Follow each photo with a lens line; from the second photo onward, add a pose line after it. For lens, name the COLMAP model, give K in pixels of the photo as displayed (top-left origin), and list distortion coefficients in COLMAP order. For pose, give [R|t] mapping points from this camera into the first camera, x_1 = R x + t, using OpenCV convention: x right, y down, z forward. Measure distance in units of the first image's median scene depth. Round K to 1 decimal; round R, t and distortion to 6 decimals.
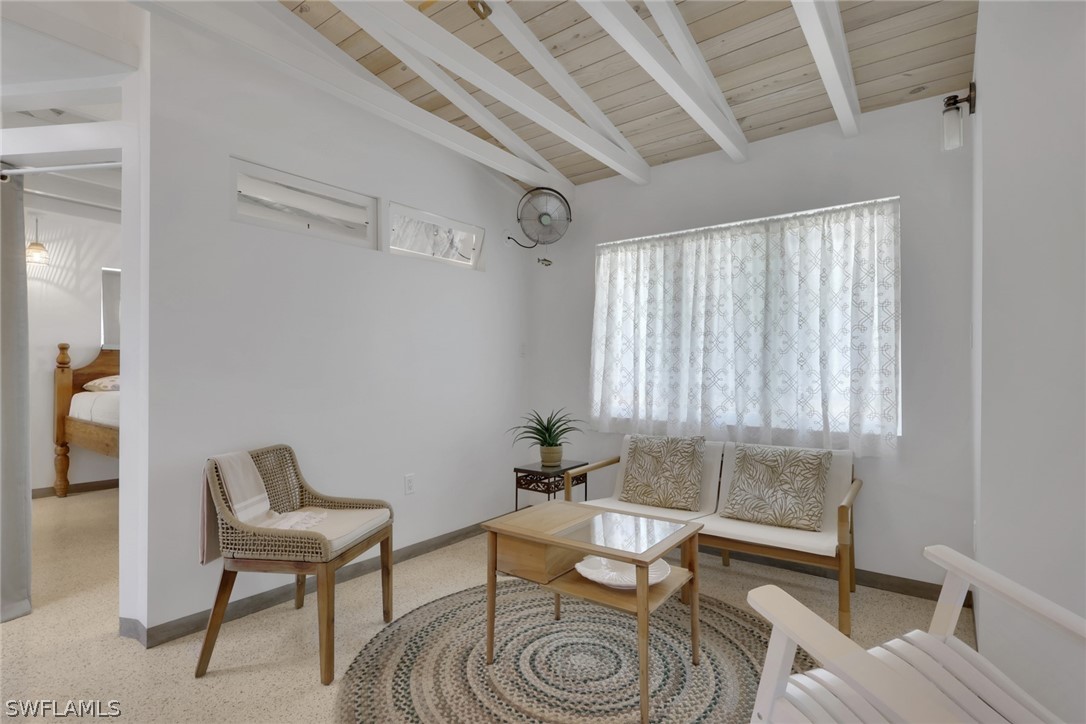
lens RADIAL K [[547.6, 0, 544.6], [0, 547.6, 370.9], [0, 0, 1]] dist [0.011922, 0.000353]
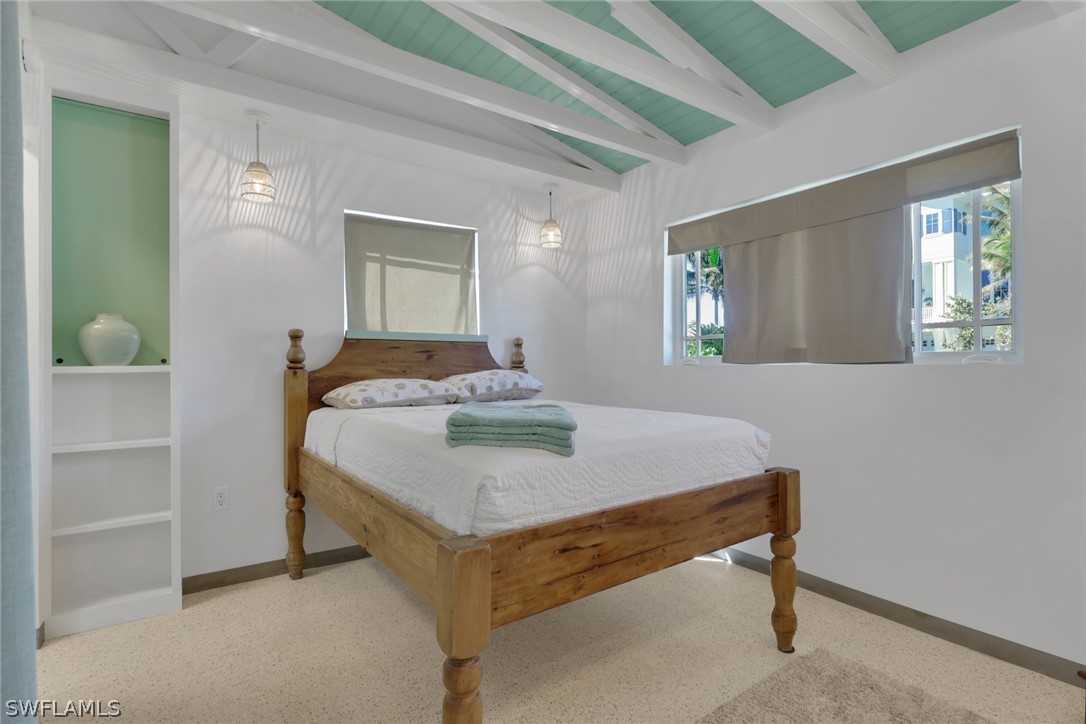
lens RADIAL K [[547.6, 0, 537.7], [0, 547.6, 357.7], [0, 0, 1]] dist [0.011922, 0.000353]
pose [[0.951970, -0.002111, -0.306183, -0.423928], [0.005557, 0.999931, 0.010384, -0.022787], [0.306139, -0.011587, 0.951916, 0.496853]]
